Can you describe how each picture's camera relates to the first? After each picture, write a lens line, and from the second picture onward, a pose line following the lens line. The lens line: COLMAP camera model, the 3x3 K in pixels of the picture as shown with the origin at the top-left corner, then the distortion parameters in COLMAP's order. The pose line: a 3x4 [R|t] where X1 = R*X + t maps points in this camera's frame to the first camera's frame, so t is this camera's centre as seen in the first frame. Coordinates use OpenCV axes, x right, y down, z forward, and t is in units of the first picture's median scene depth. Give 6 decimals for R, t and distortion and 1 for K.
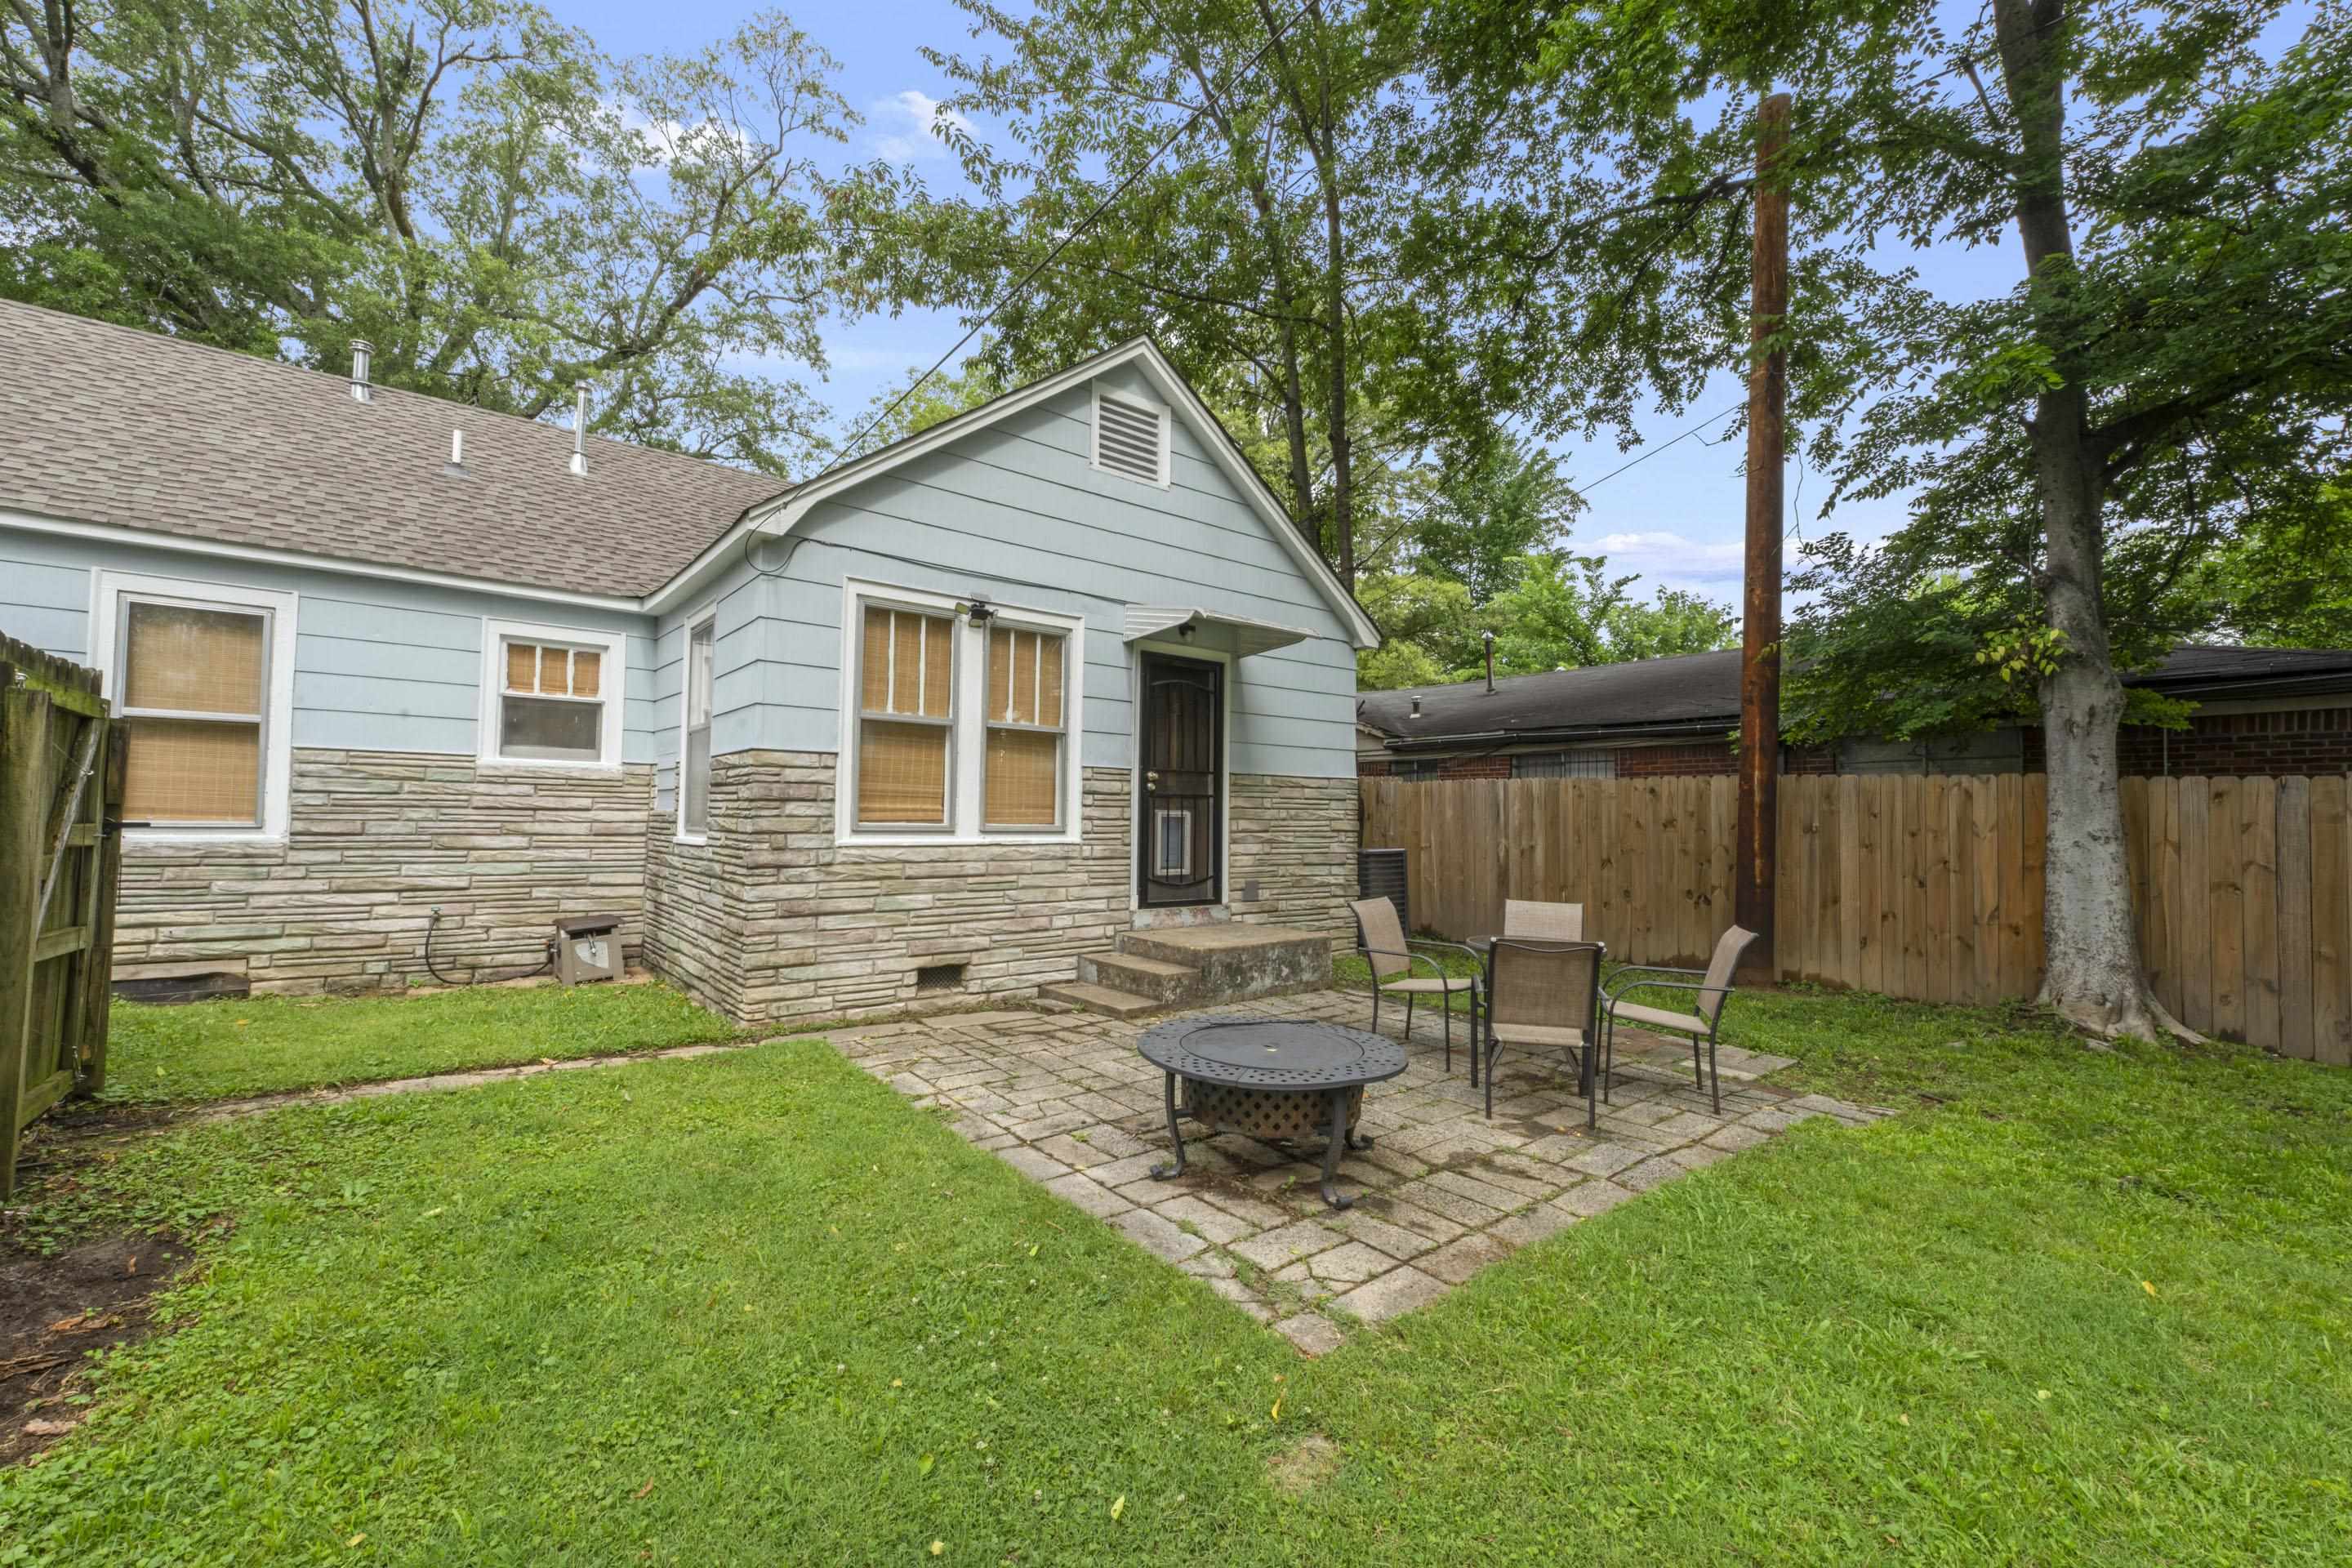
lens RADIAL K [[943.9, 0, 1178.5], [0, 943.9, 775.9], [0, 0, 1]] dist [-0.003303, 0.000160]
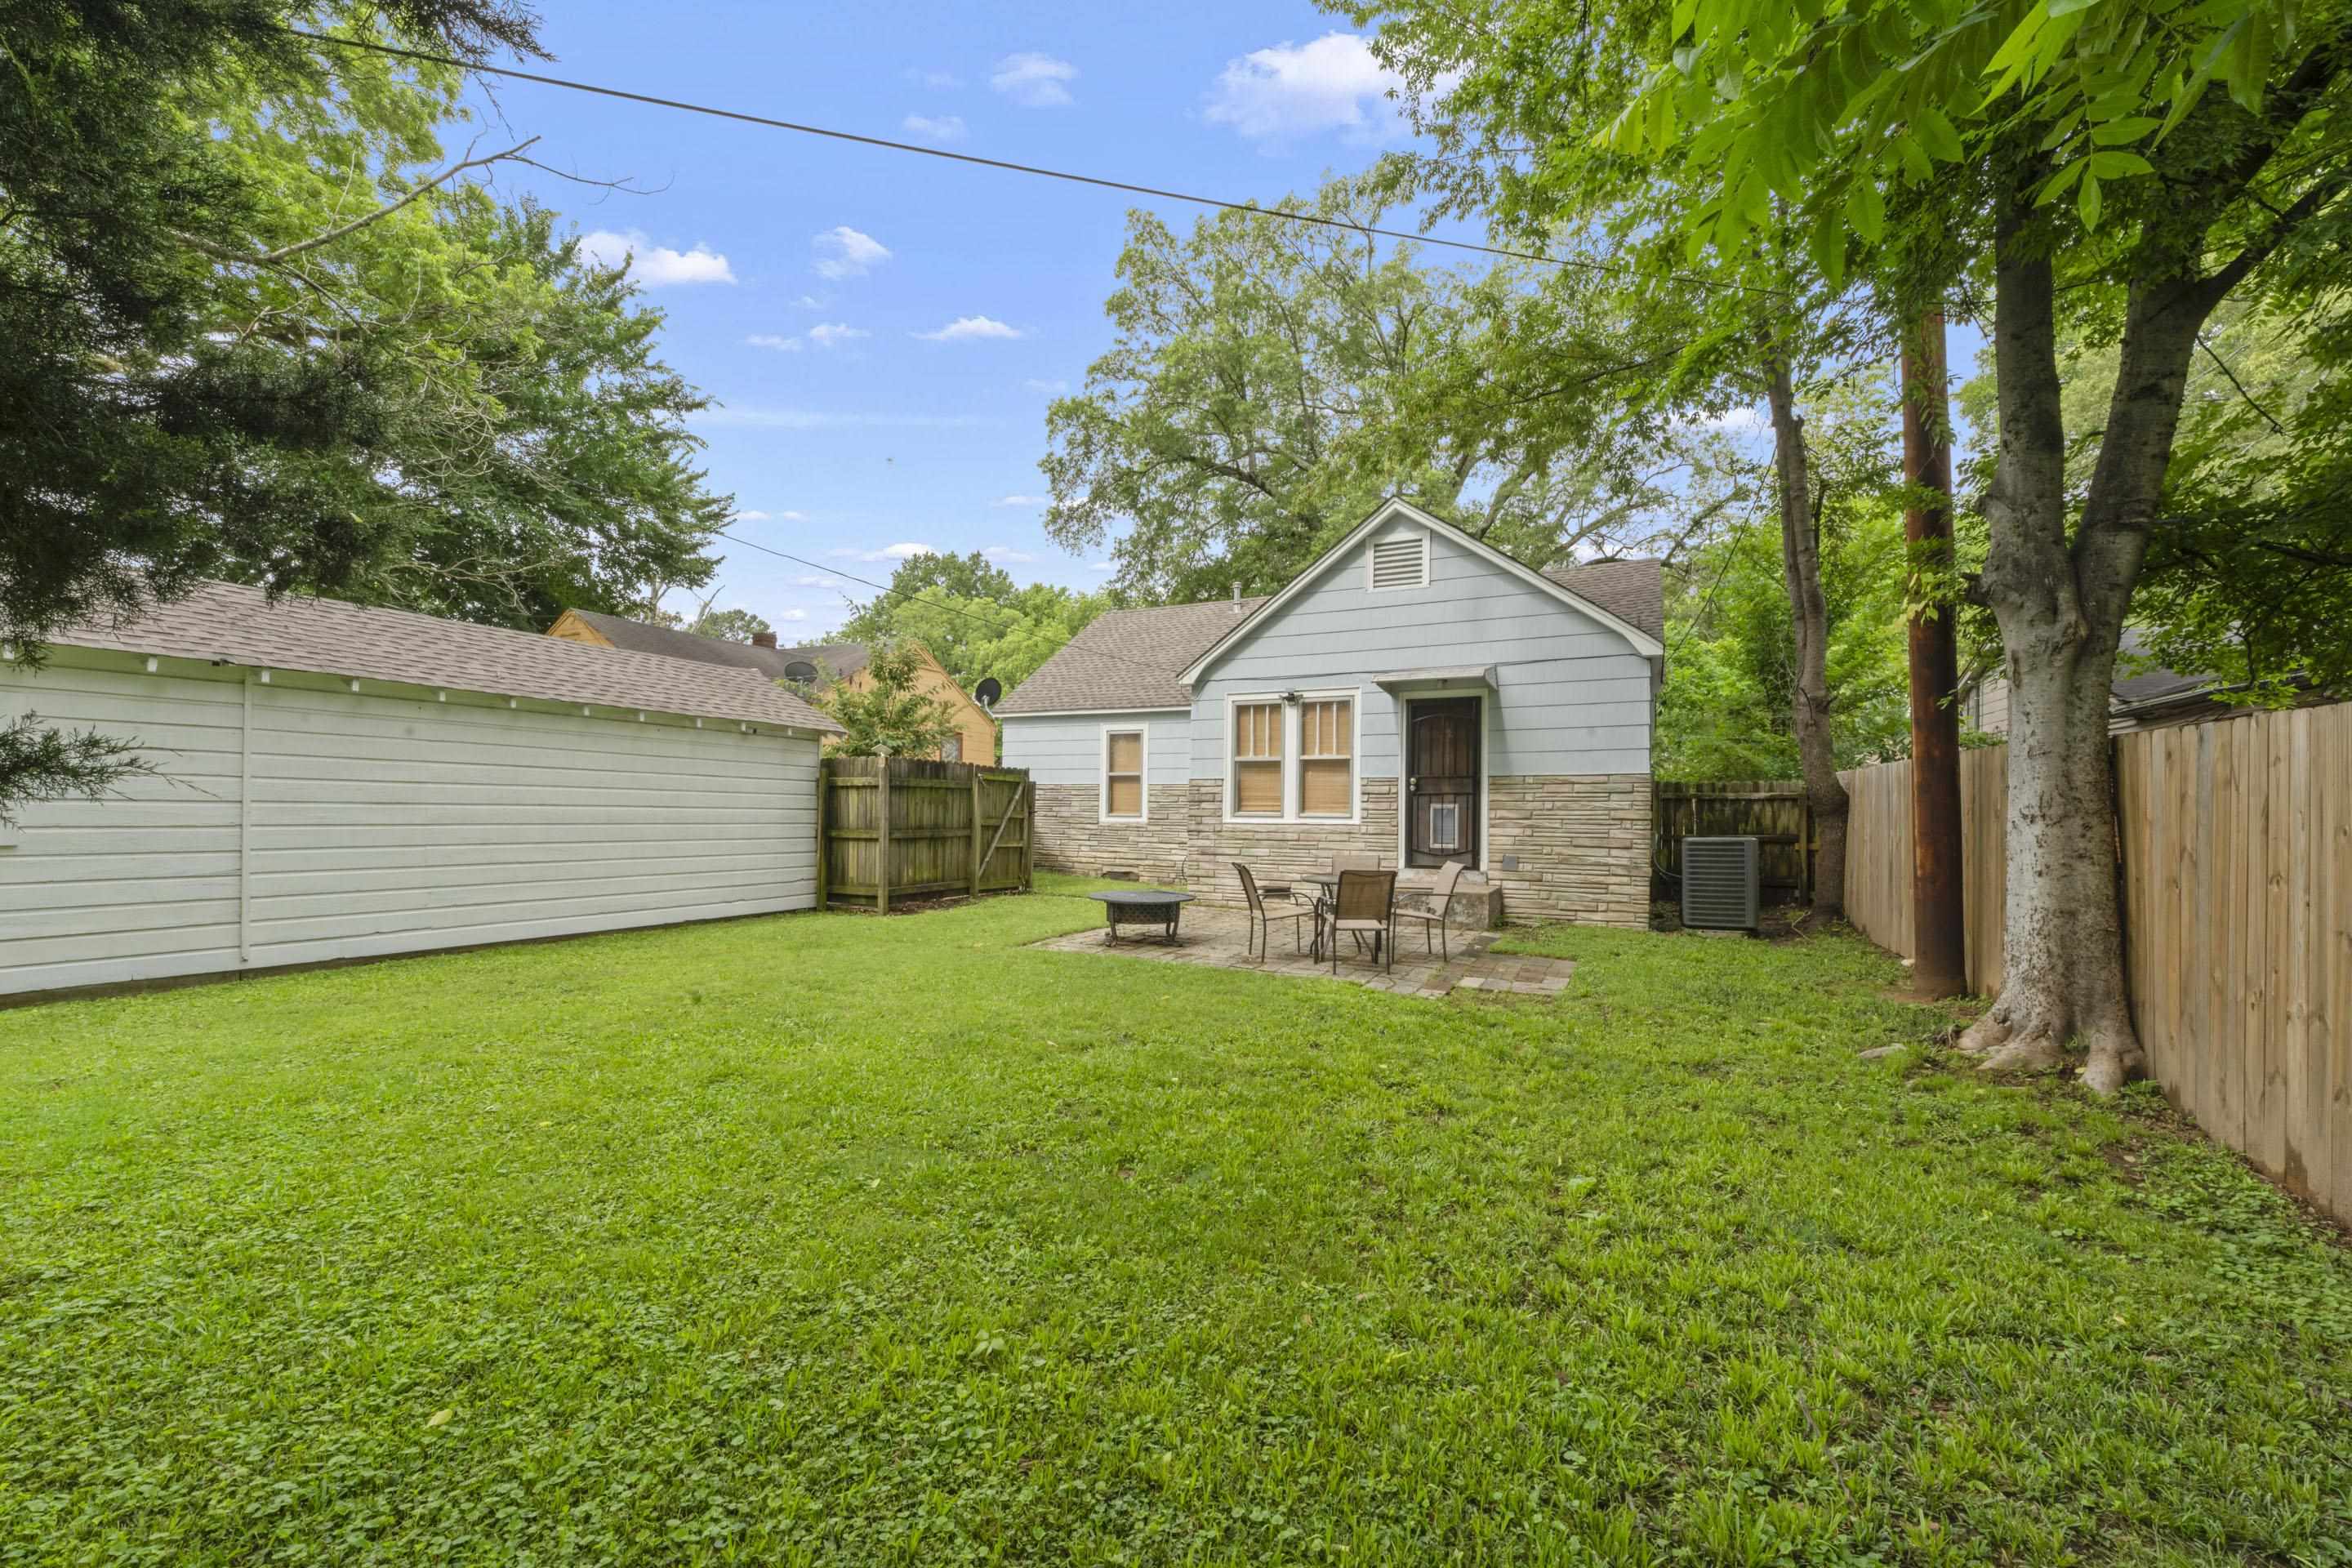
lens RADIAL K [[943.9, 0, 1177.2], [0, 943.9, 809.7], [0, 0, 1]] dist [-0.003303, 0.000160]
pose [[0.418809, -0.011833, -0.907997, 1.343160], [0.036242, 0.999336, 0.003693, 0.029380], [0.907351, -0.034454, 0.418960, 0.014769]]
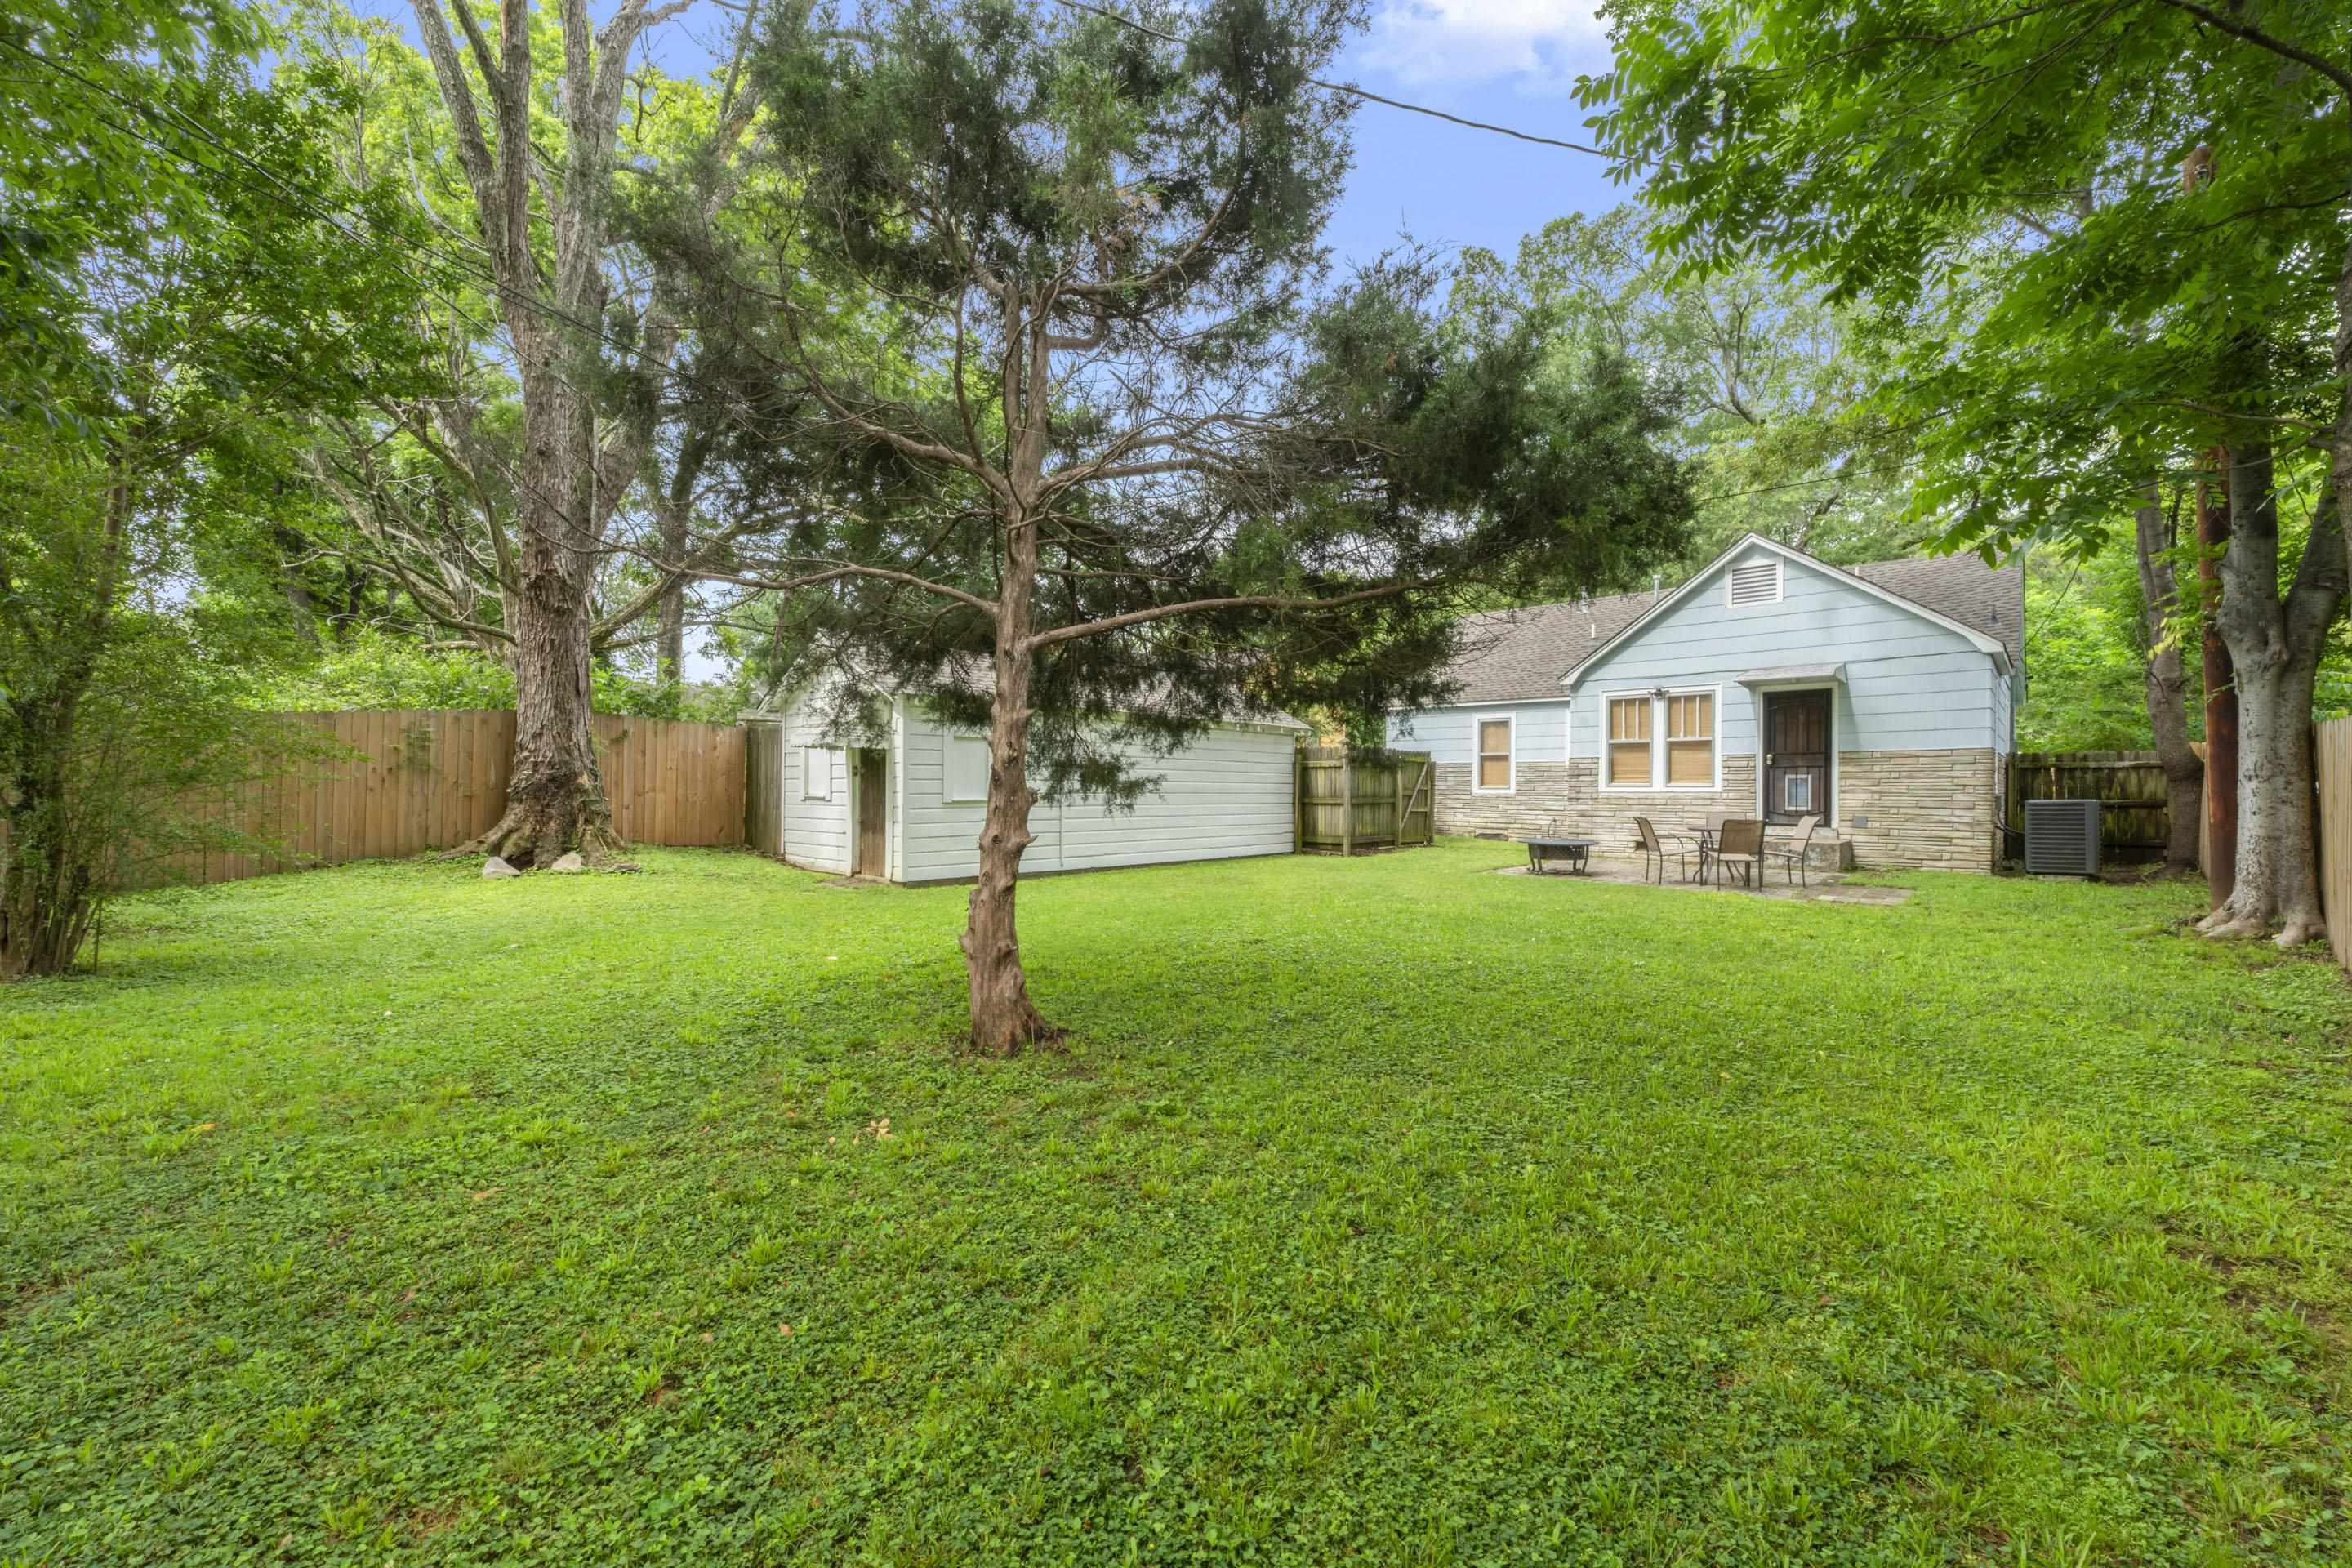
lens RADIAL K [[943.9, 0, 1167.5], [0, 943.9, 792.4], [0, 0, 1]] dist [-0.003303, 0.000160]
pose [[0.133064, -0.009276, -0.991064, 1.920531], [0.043165, 0.999062, -0.003555, 0.028801], [0.990167, -0.042306, 0.133340, -0.530734]]
